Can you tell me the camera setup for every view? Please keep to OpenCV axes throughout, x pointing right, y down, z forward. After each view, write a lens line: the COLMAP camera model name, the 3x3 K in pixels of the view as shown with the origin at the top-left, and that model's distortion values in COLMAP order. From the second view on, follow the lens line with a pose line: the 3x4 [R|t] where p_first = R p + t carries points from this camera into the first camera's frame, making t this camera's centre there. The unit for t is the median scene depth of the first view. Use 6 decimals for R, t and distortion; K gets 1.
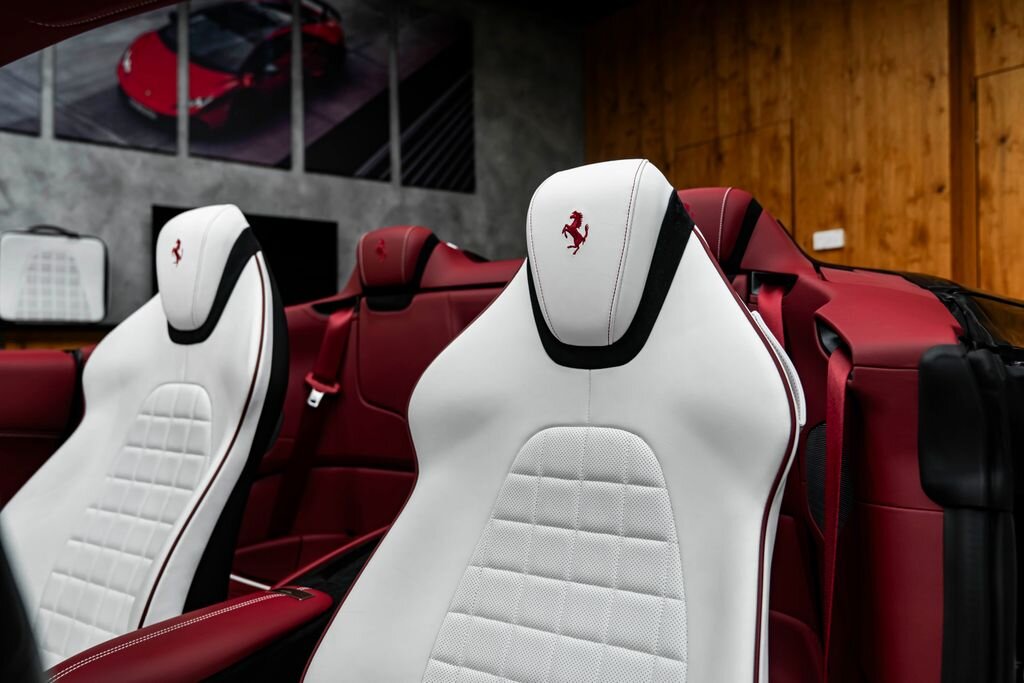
lens RADIAL K [[809.1, 0, 509.8], [0, 809.1, 346.3], [0, 0, 1]] dist [-0.016754, 0.033155]
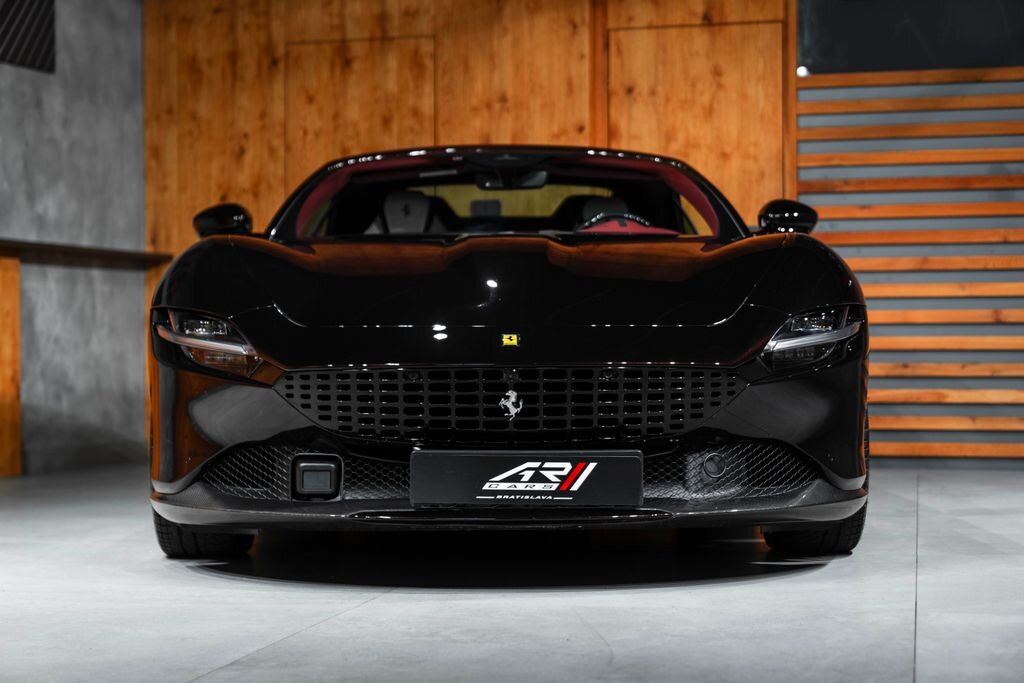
lens RADIAL K [[2255.8, 0, 511.3], [0, 2255.8, 343.0], [0, 0, 1]] dist [0.103496, 0.000000]
pose [[0.819050, 0.011364, 0.573610, -1.306342], [-0.005797, 0.999917, -0.011532, 0.128963], [-0.573693, 0.006120, 0.819047, -1.454321]]
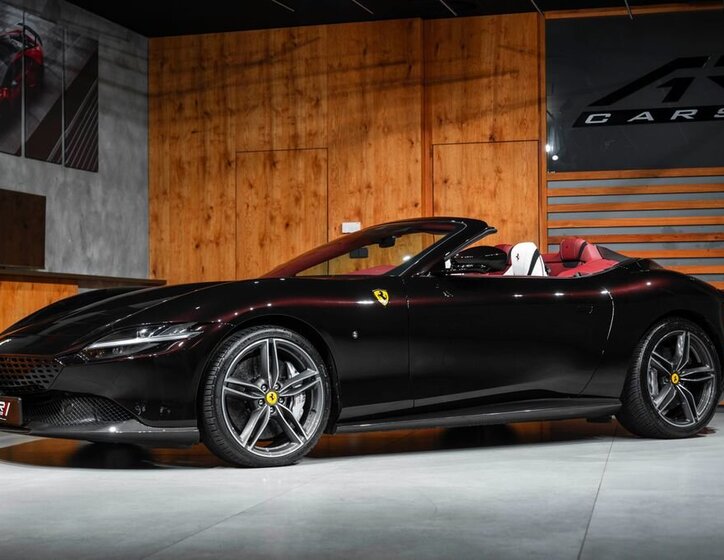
lens RADIAL K [[1560.8, 0, 363.6], [0, 1560.8, 280.8], [0, 0, 1]] dist [0.076550, 0.000000]
pose [[0.819495, 0.026491, 0.572473, -1.567025], [-0.005028, 0.999225, -0.039042, 0.108938], [-0.573064, 0.029117, 0.818993, -1.790597]]
